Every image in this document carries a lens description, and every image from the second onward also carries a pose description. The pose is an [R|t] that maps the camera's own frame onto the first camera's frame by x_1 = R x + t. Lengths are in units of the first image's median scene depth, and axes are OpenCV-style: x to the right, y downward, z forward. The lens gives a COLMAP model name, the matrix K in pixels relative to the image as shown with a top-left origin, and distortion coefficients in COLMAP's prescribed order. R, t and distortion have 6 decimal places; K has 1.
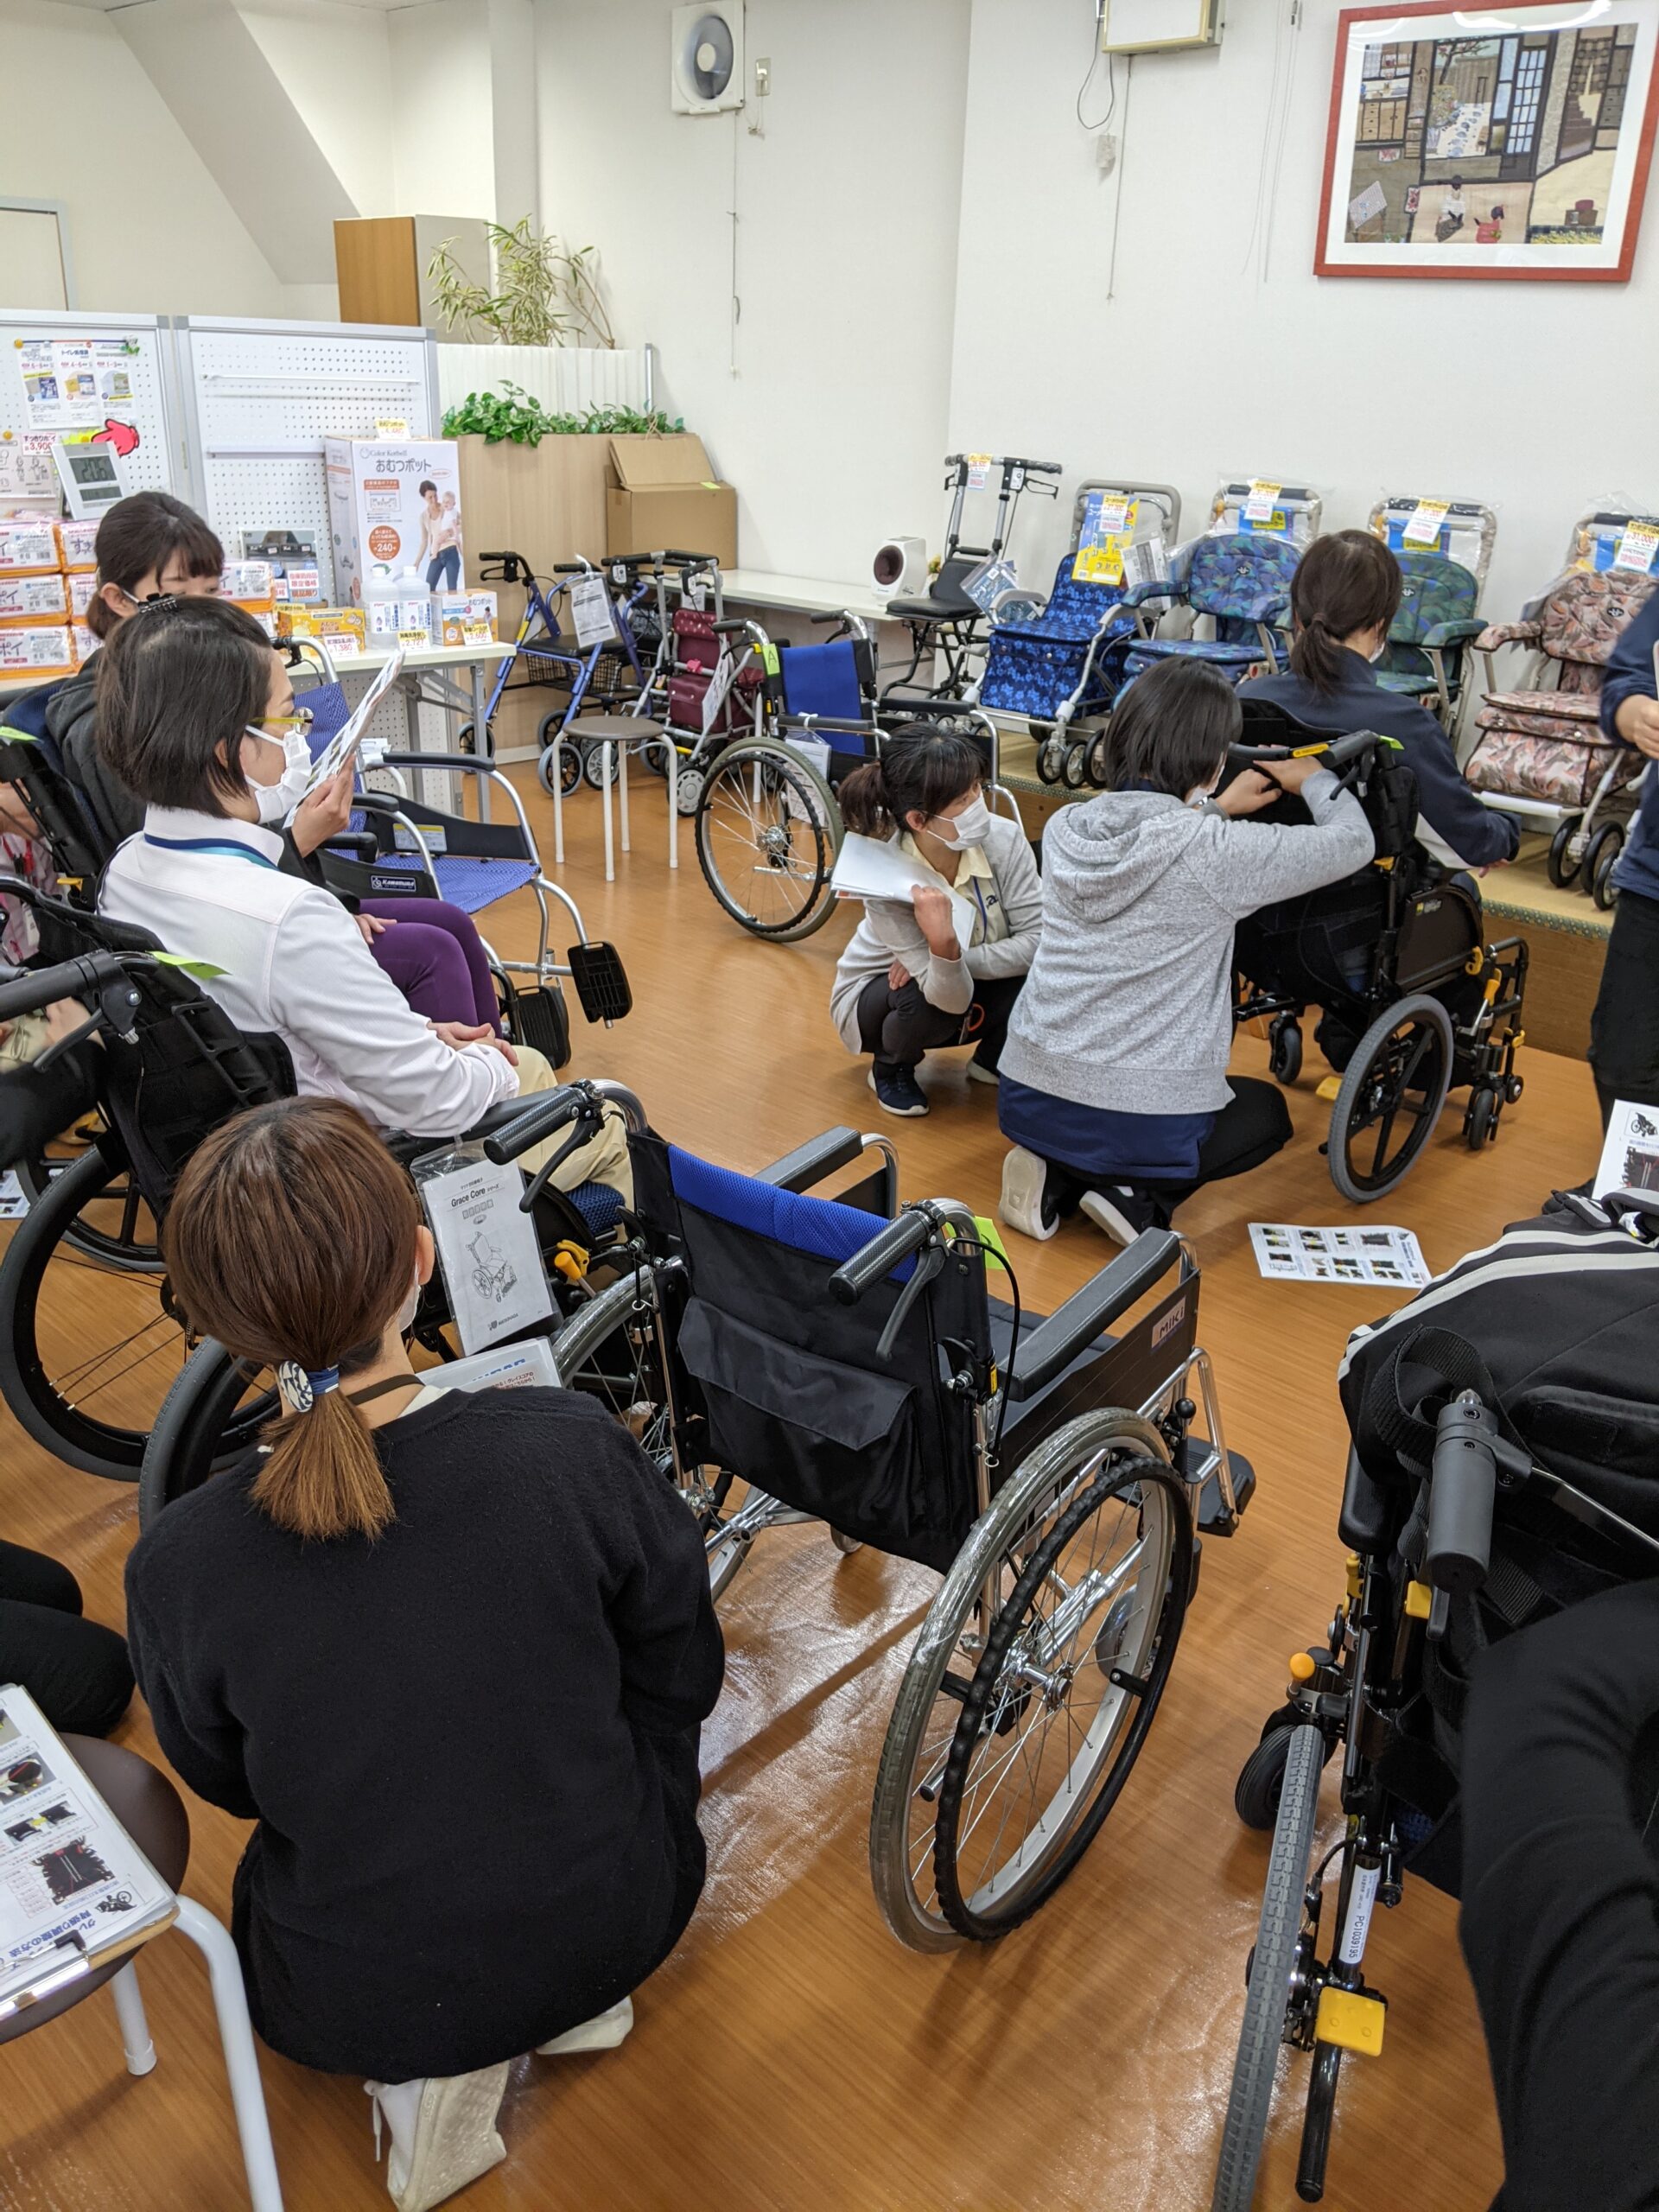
lens RADIAL K [[1793.7, 0, 829.5], [0, 1793.7, 1106.0], [0, 0, 1]] dist [0.075439, -0.117239]
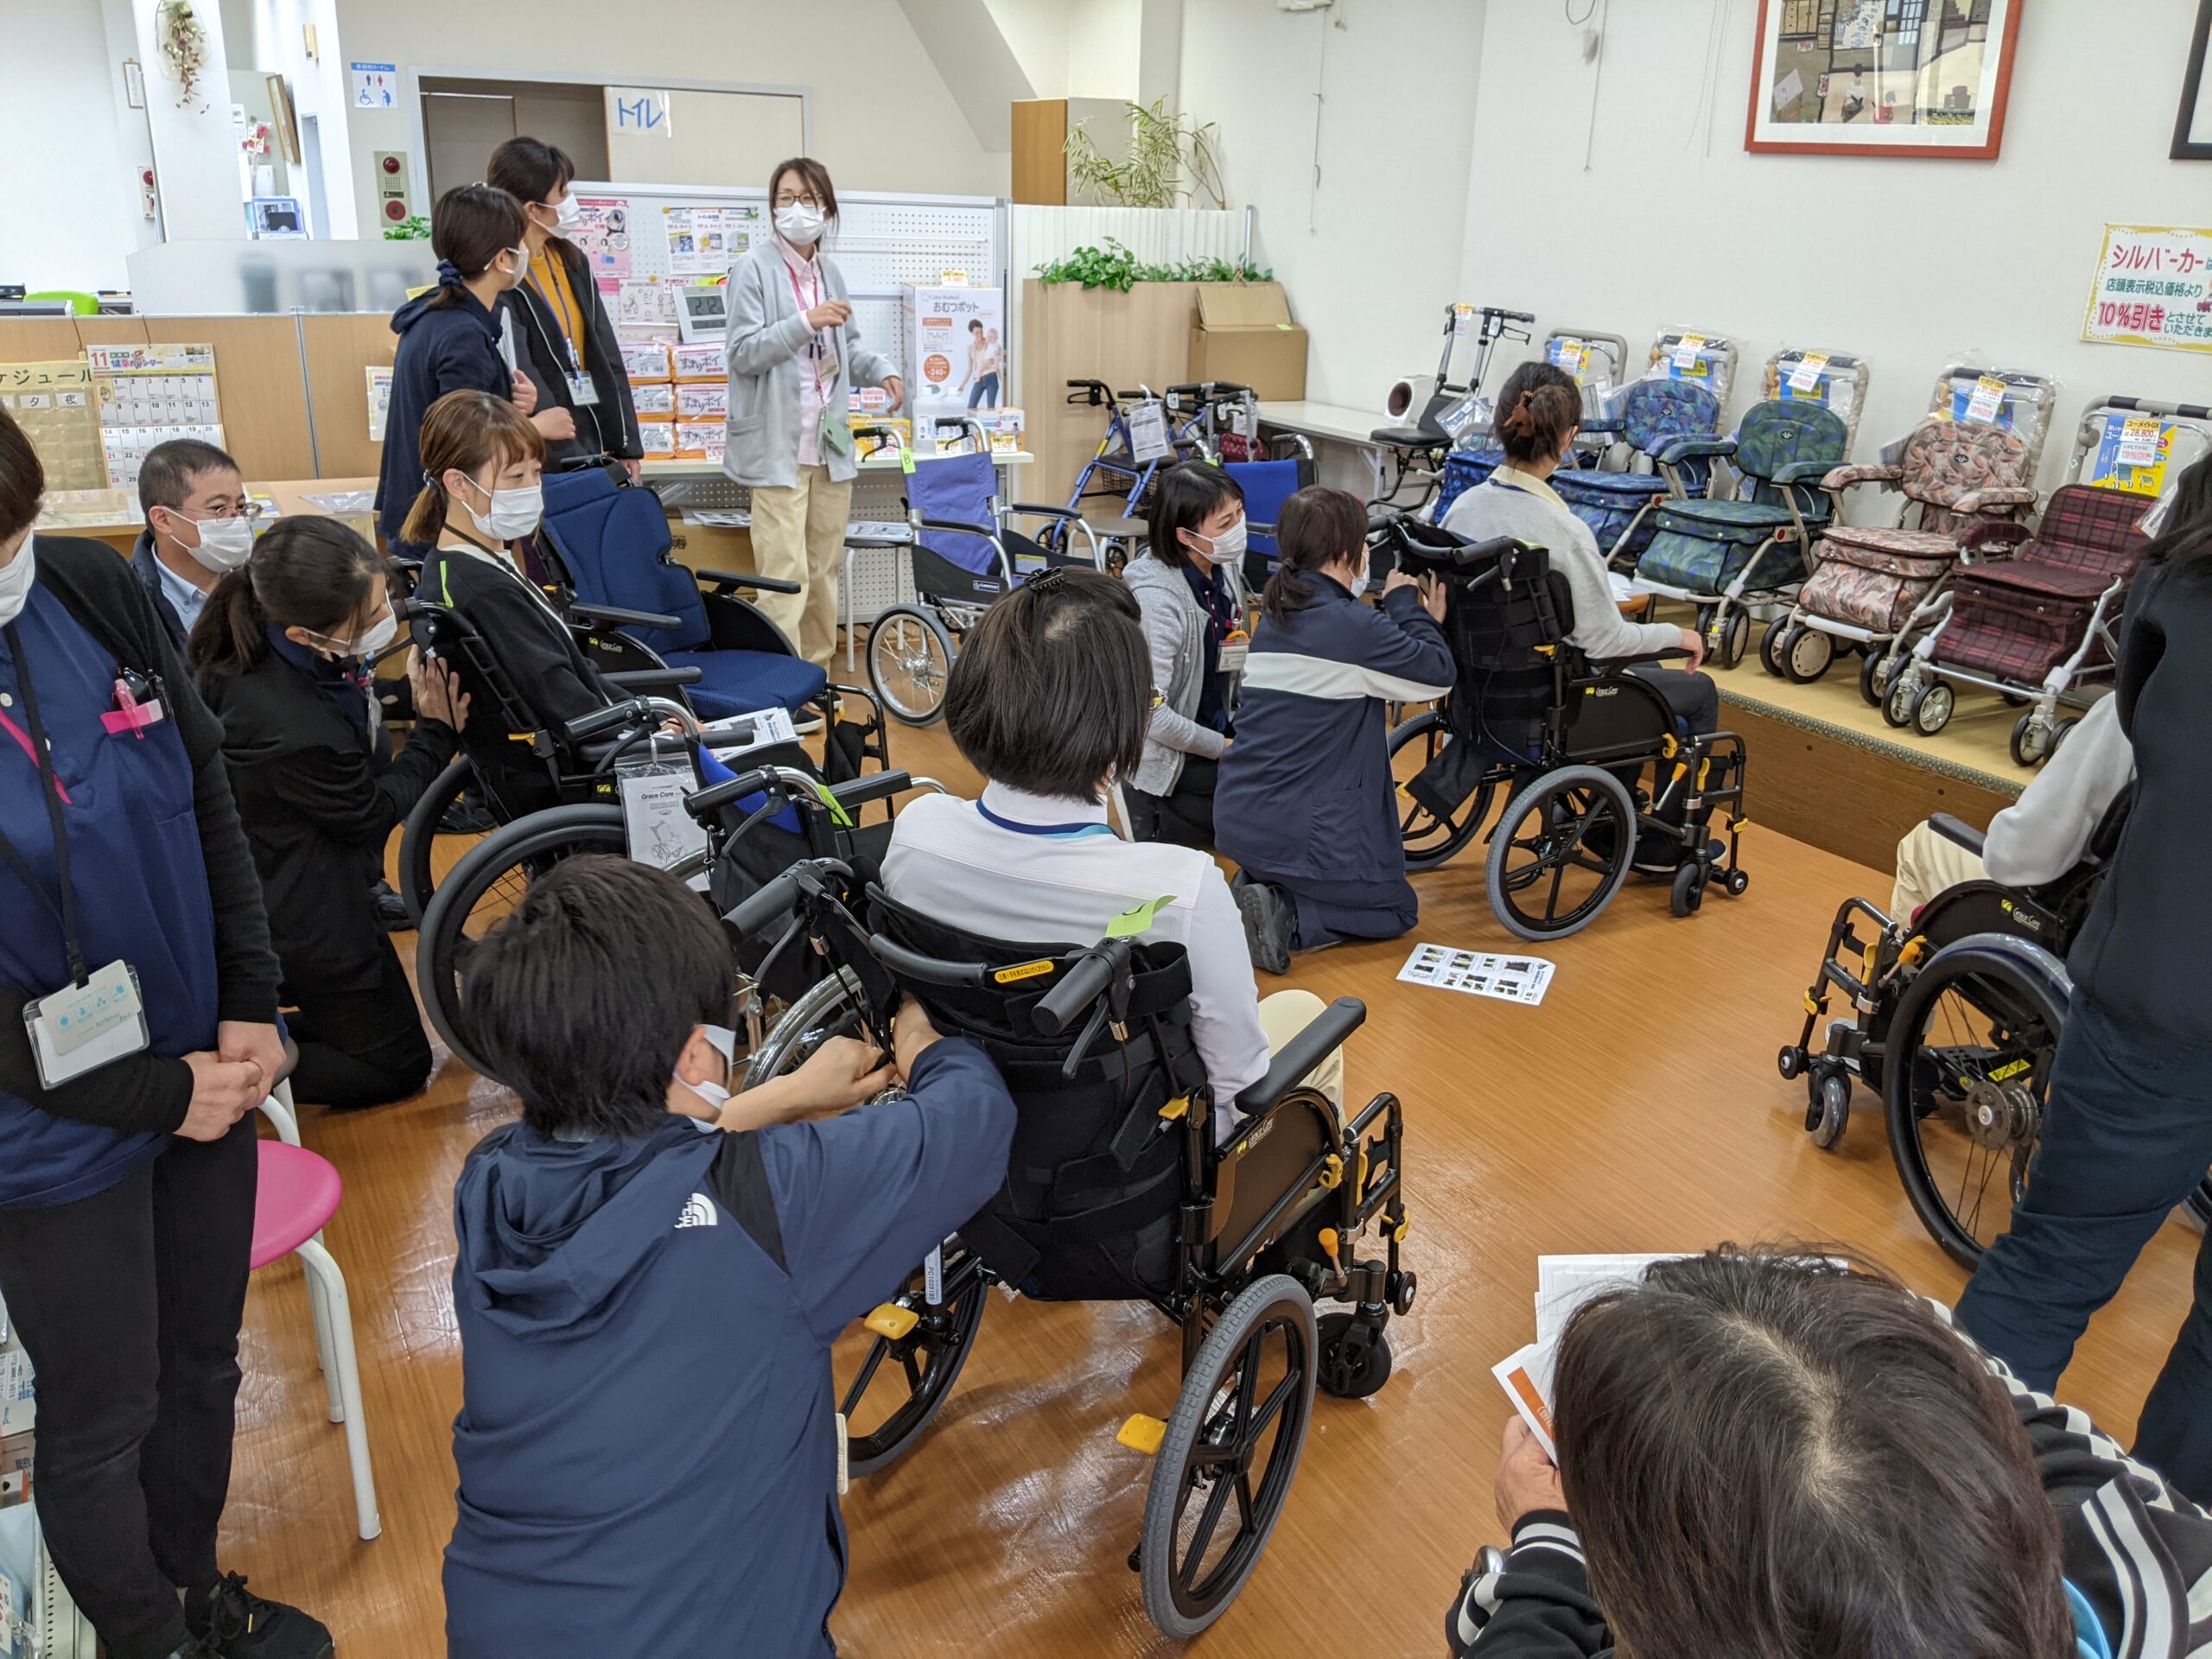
lens RADIAL K [[1793.7, 0, 1112.7], [0, 1793.7, 818.2], [0, 0, 1]] dist [0.075439, -0.117239]
pose [[0.960529, 0.092106, -0.262489, 0.222825], [-0.108688, 0.992851, -0.049337, 0.041495], [0.256069, 0.075919, 0.963673, -0.131448]]
